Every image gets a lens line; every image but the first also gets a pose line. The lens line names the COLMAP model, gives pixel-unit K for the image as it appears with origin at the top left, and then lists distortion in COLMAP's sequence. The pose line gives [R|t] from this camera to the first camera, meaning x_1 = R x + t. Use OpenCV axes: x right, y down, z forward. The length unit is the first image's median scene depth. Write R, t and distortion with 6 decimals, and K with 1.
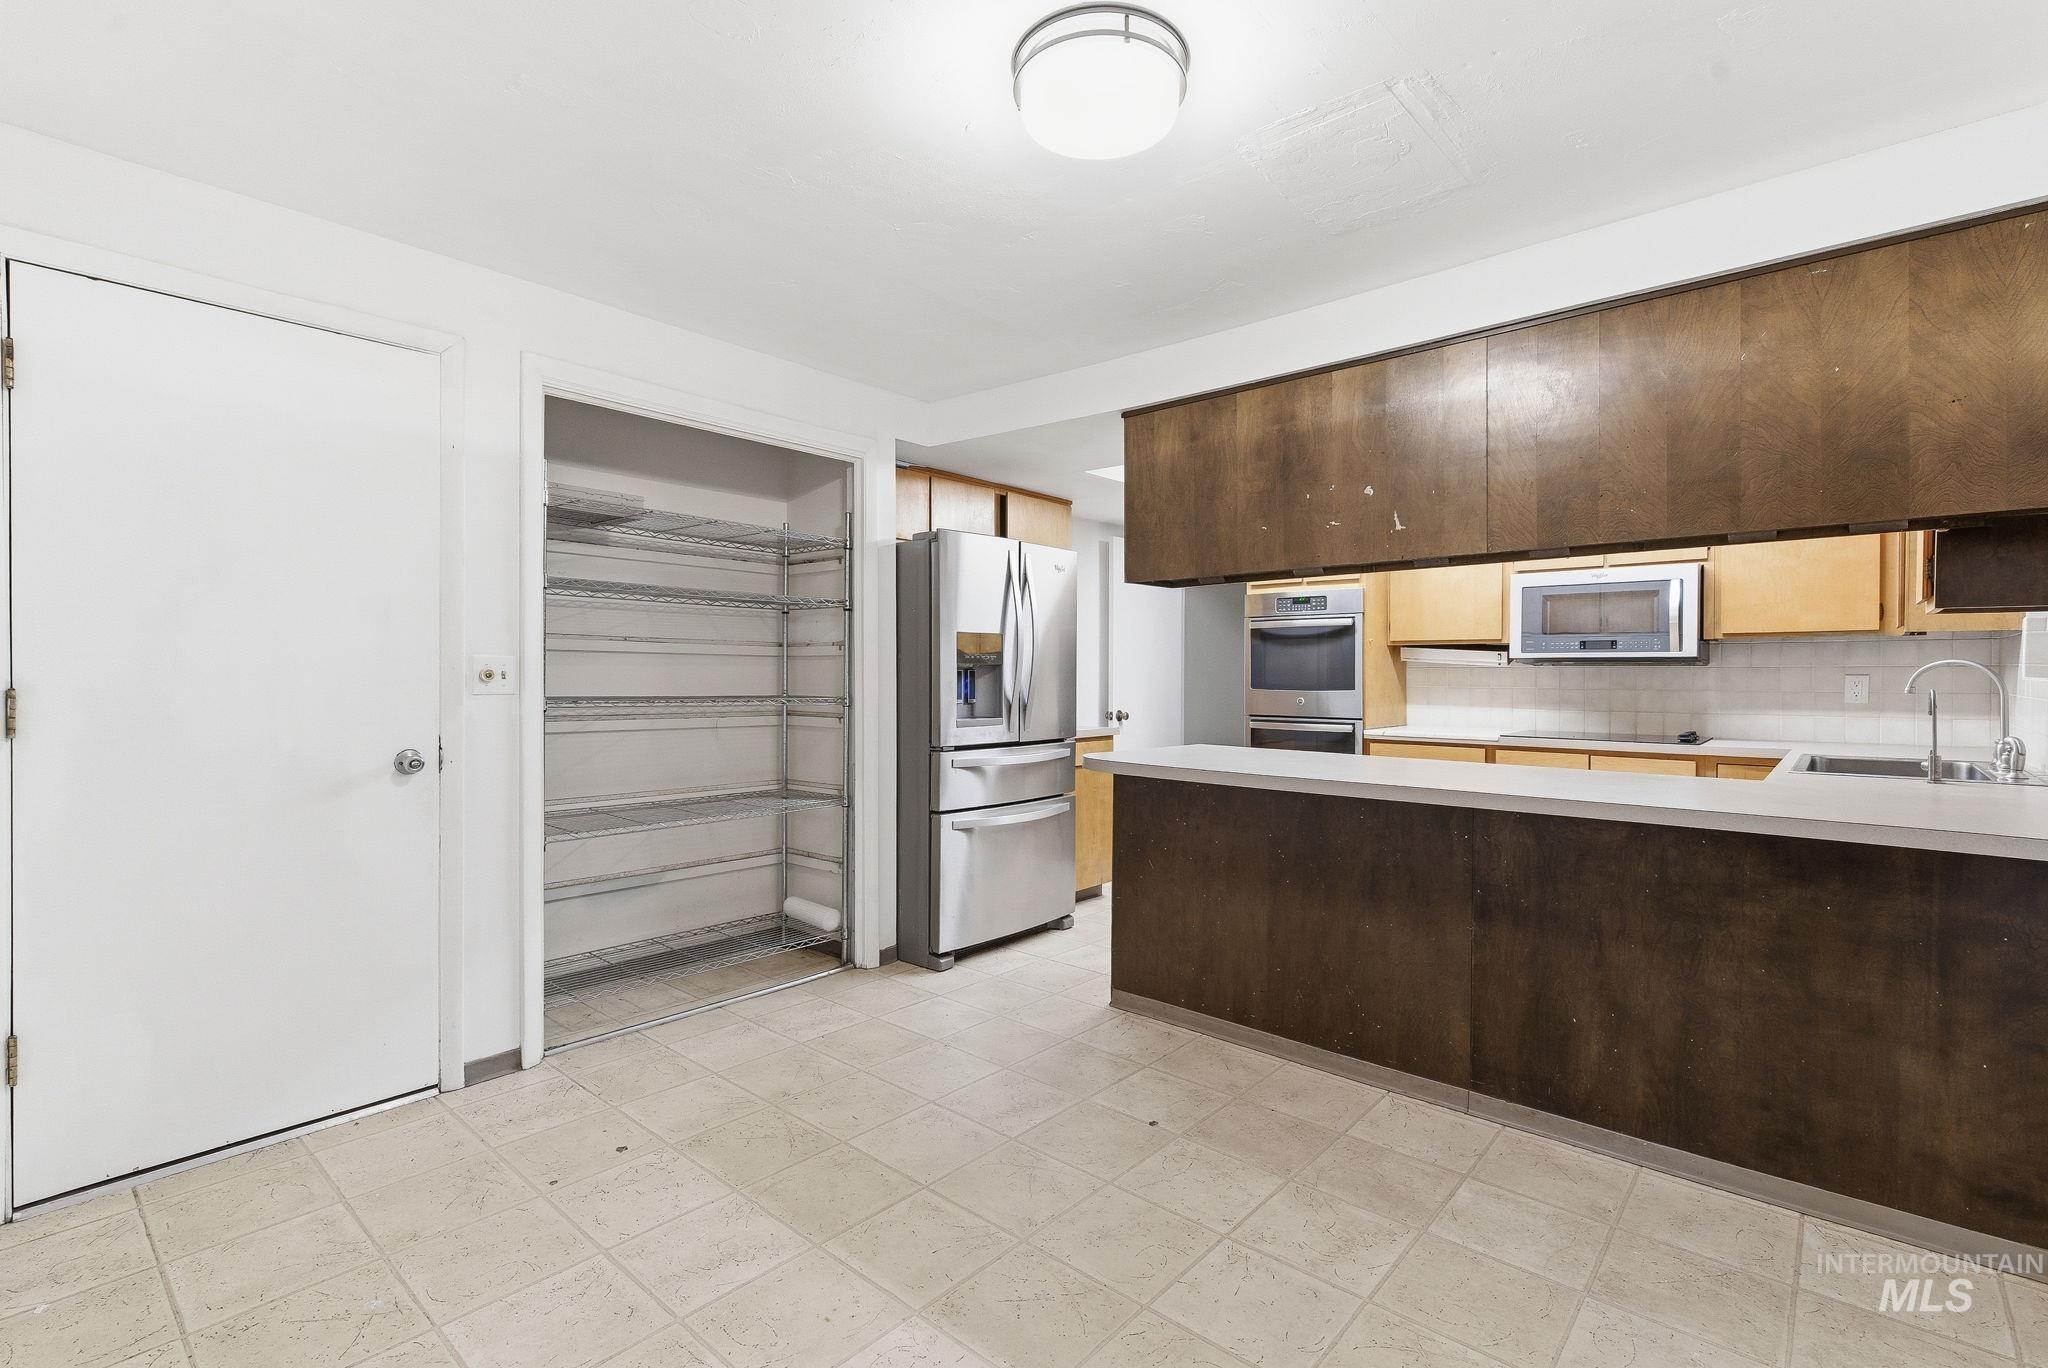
lens RADIAL K [[931.1, 0, 1031.3], [0, 931.1, 677.4], [0, 0, 1]] dist [0.004007, -0.002524]
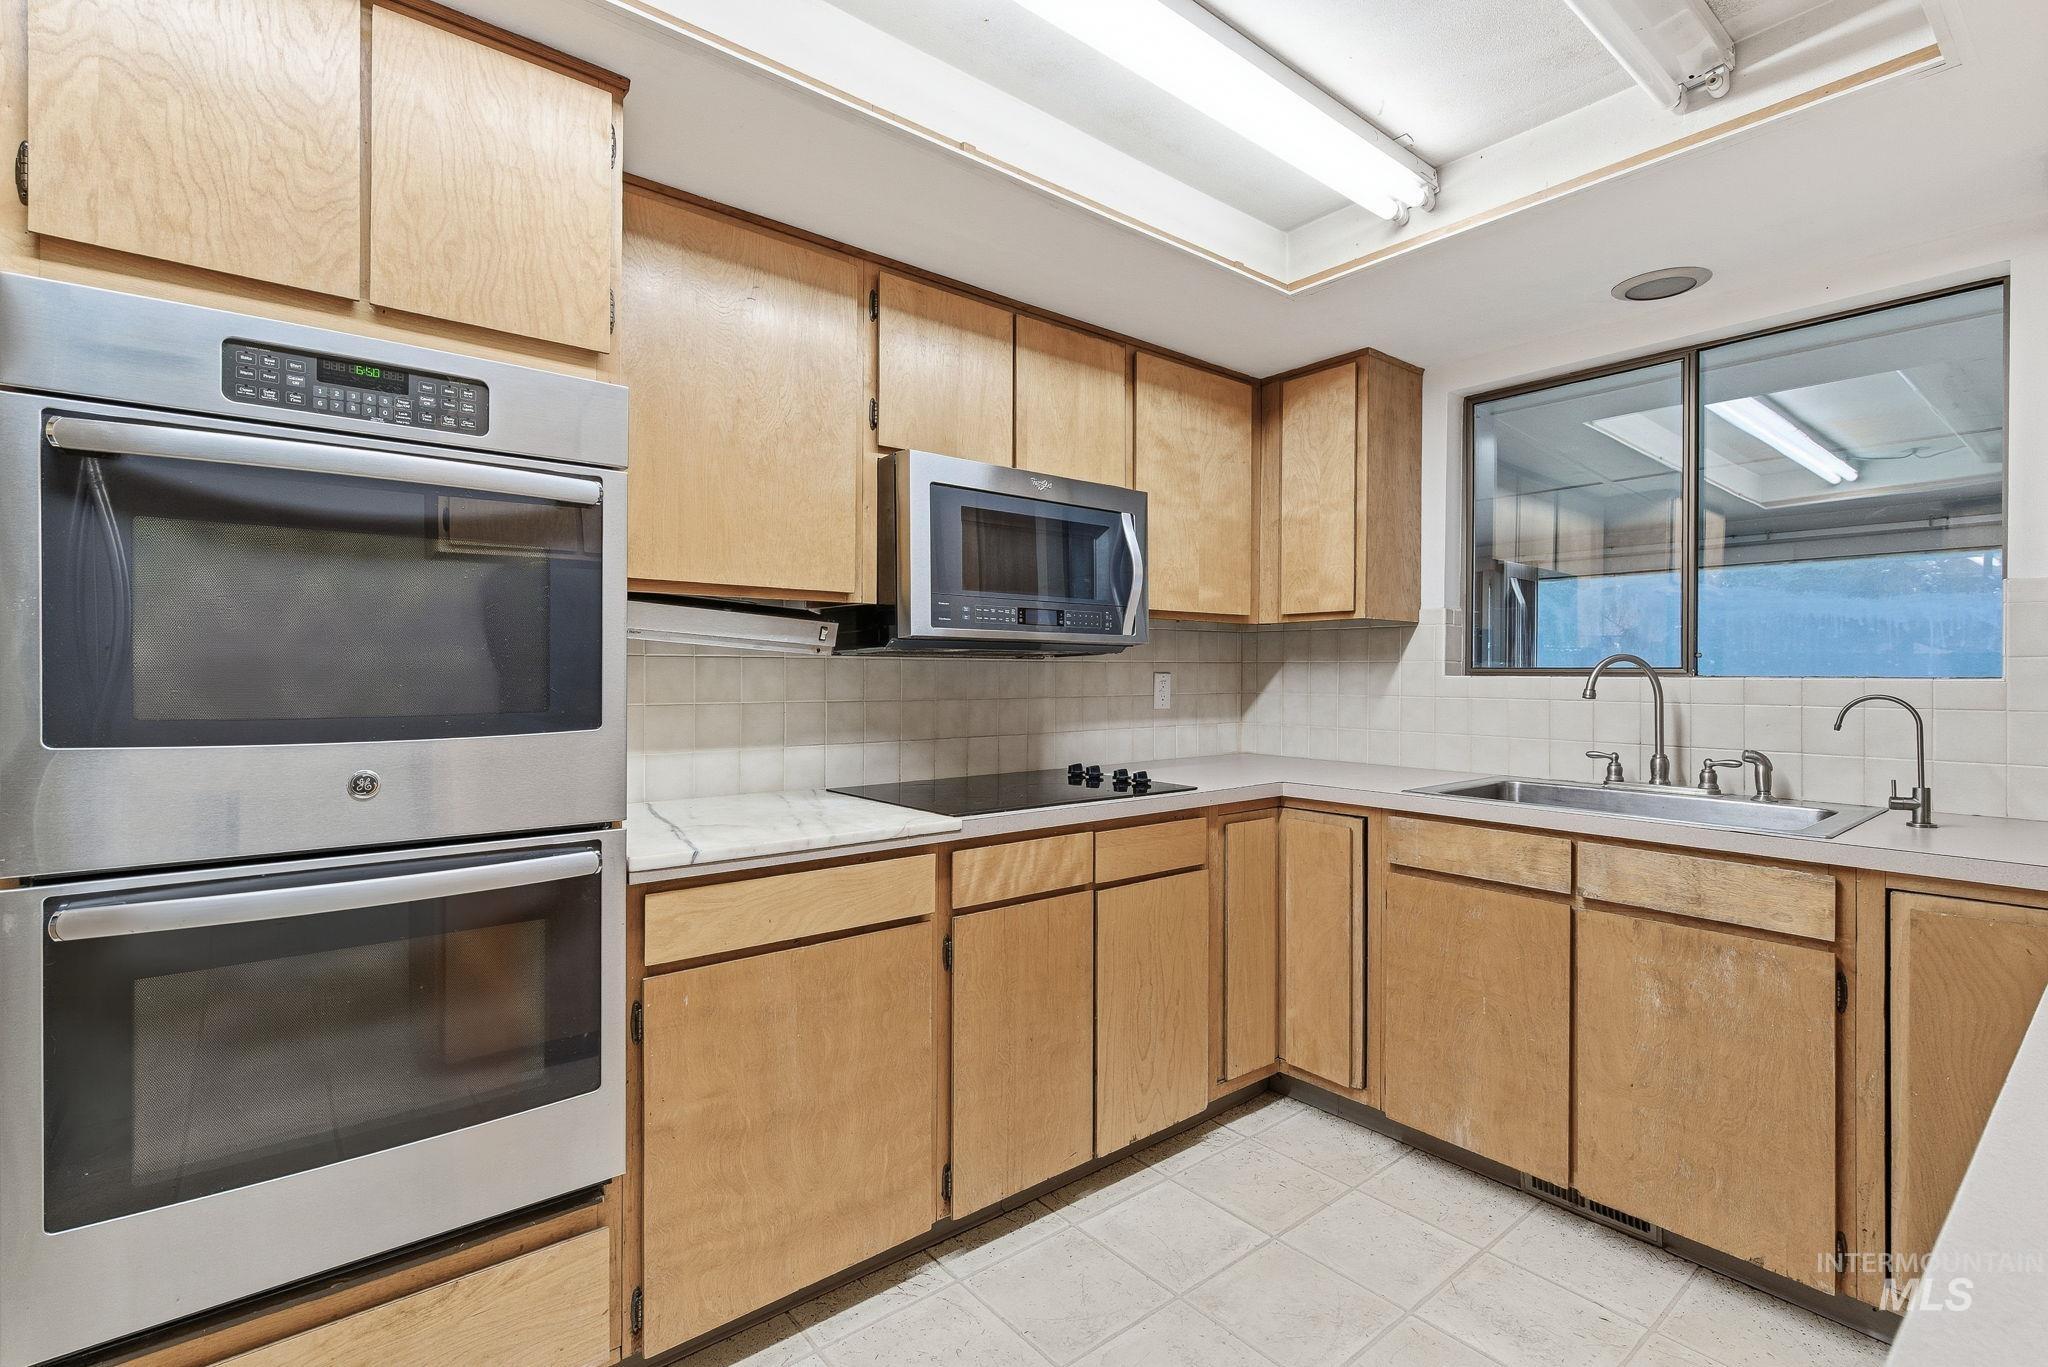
lens RADIAL K [[931.1, 0, 1011.8], [0, 931.1, 670.9], [0, 0, 1]] dist [0.004007, -0.002524]
pose [[0.168633, -0.000635, 0.985679, 0.095353], [0.004538, 0.999990, -0.000132, -0.004707], [-0.985668, 0.004496, 0.168634, 0.985954]]
